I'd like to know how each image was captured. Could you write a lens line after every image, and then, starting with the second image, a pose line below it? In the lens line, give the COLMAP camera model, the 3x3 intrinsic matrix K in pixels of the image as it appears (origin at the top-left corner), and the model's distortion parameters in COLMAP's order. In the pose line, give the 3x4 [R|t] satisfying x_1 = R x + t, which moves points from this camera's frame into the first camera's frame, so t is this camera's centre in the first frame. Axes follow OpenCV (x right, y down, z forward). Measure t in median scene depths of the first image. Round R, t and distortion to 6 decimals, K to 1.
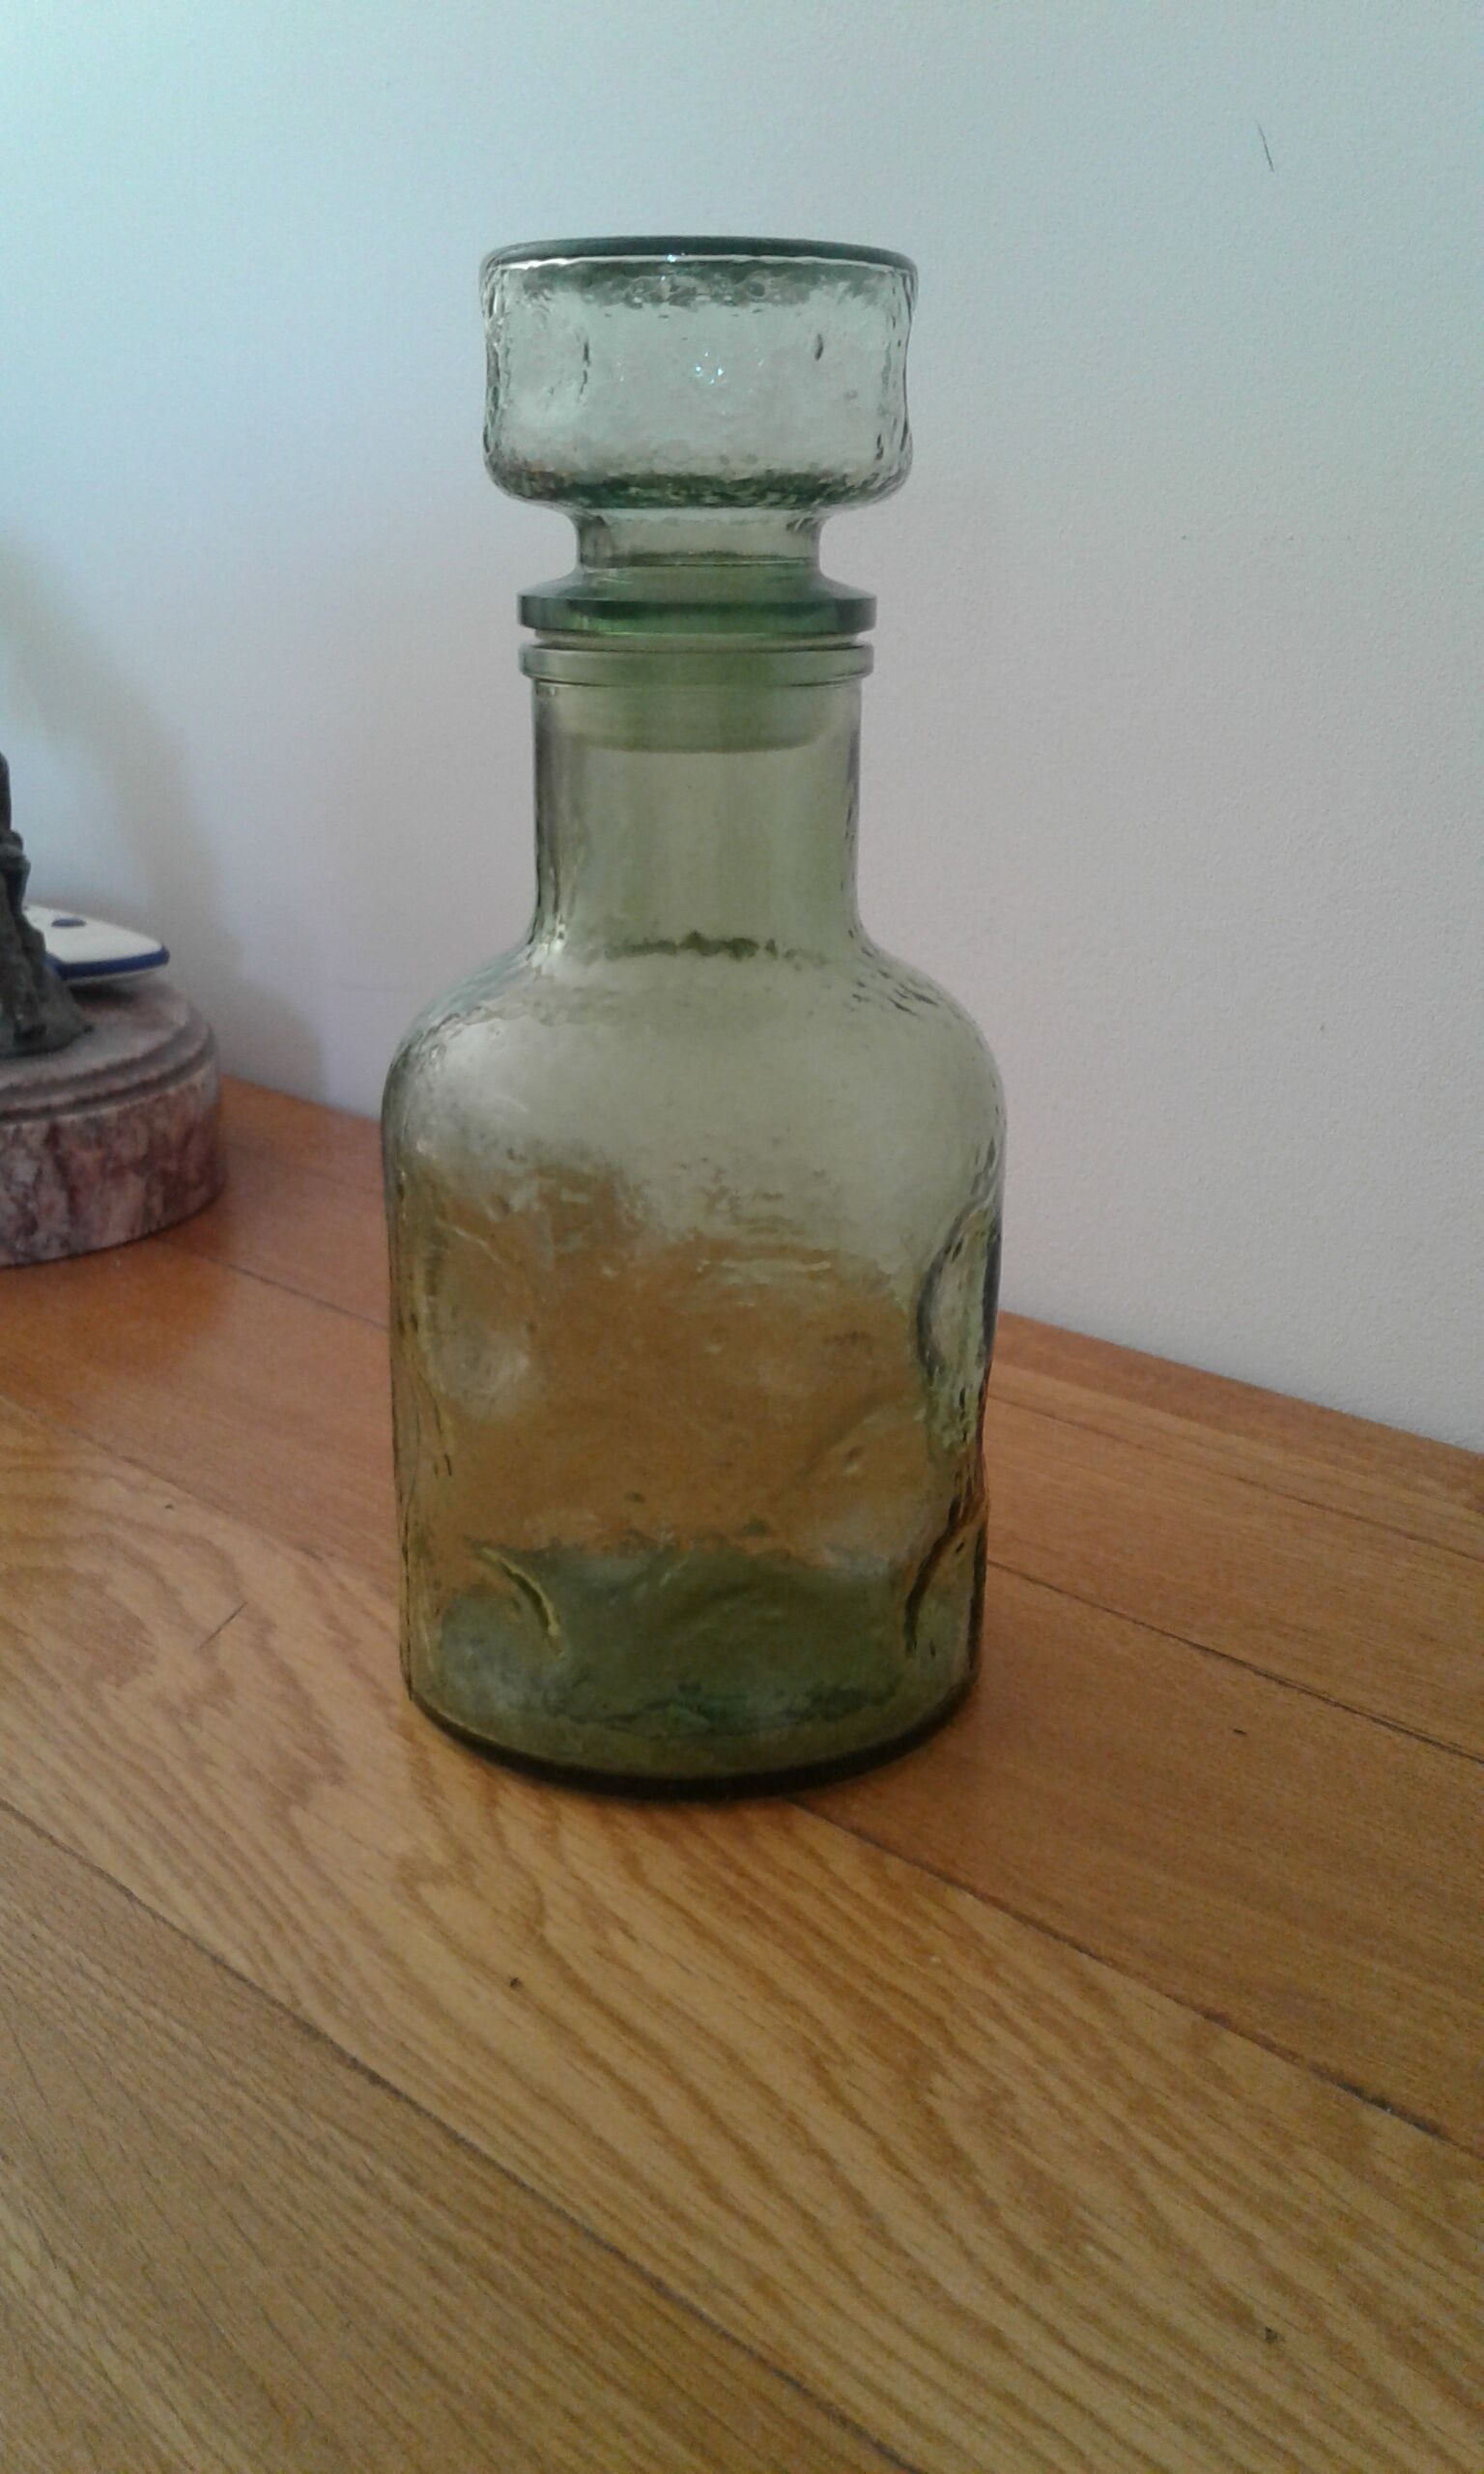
lens RADIAL K [[2491.6, 0, 752.6], [0, 2491.6, 1223.5], [0, 0, 1]] dist [0.063394, 0.000000]
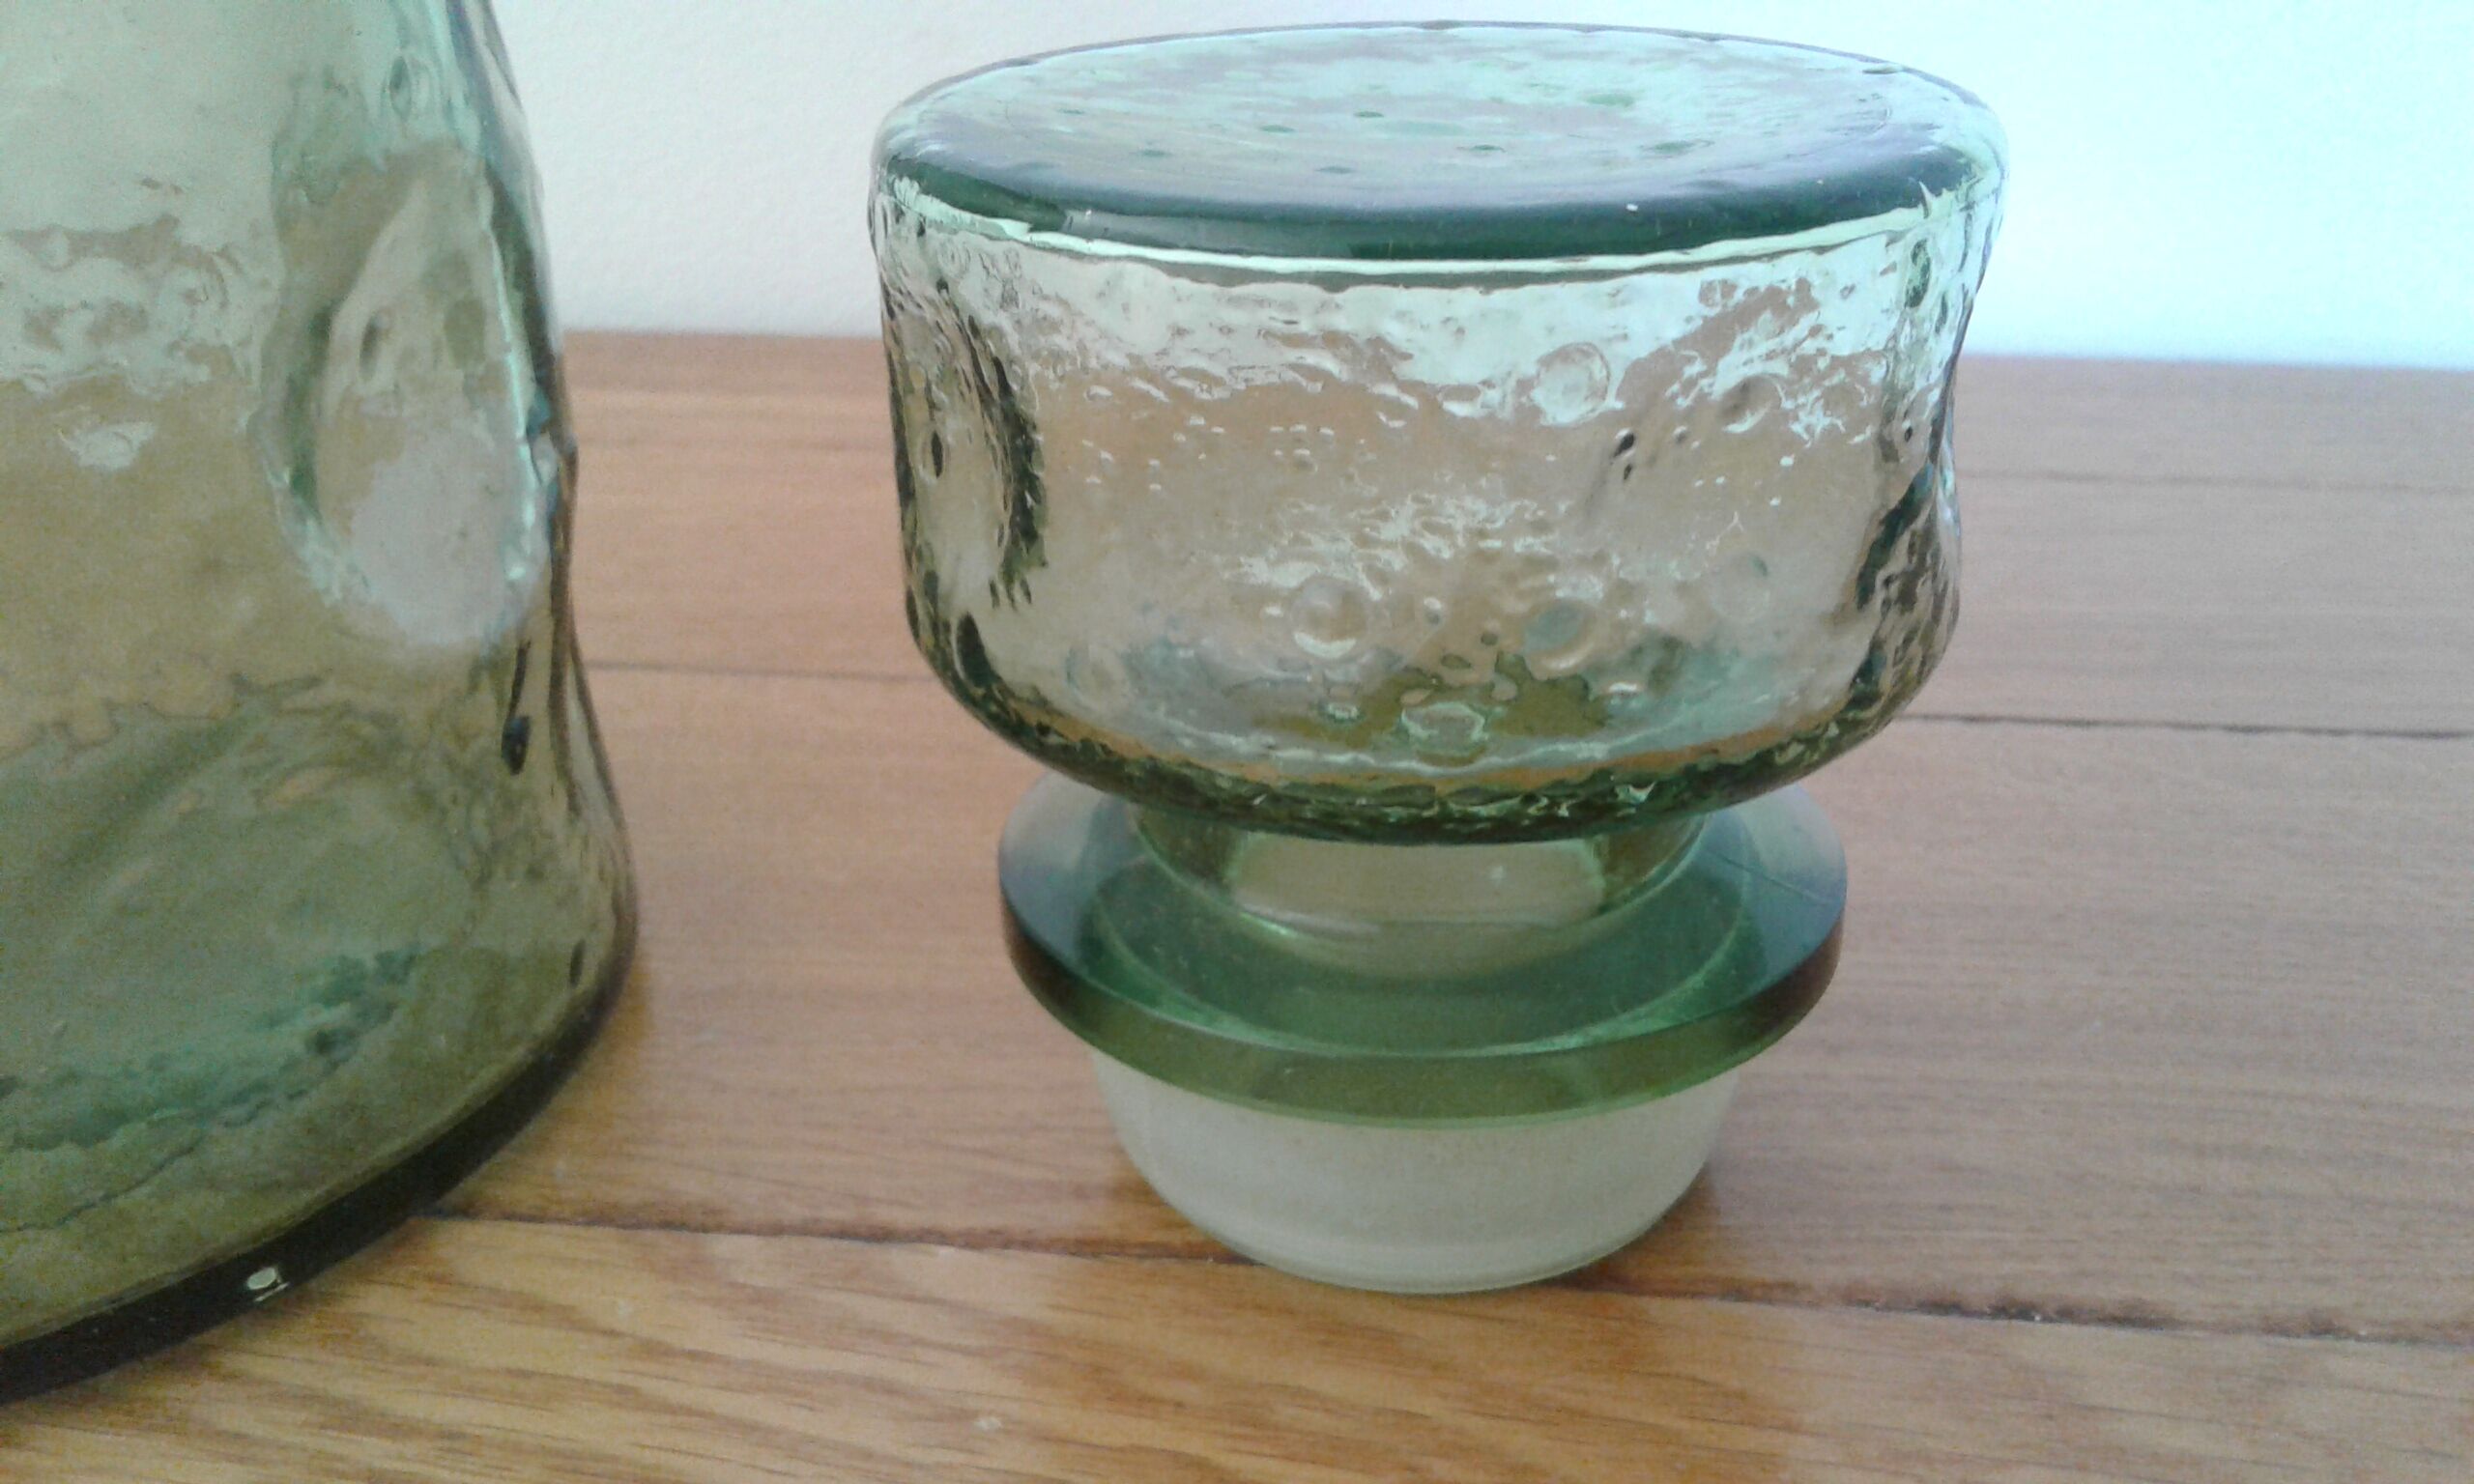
lens RADIAL K [[2491.6, 0, 1254.4], [0, 2491.6, 740.9], [0, 0, 1]] dist [0.063394, 0.000000]
pose [[0.804229, -0.296731, 0.514944, -0.067488], [0.213499, 0.952849, 0.215630, 0.094611], [-0.554648, -0.063476, 0.829660, 0.582312]]
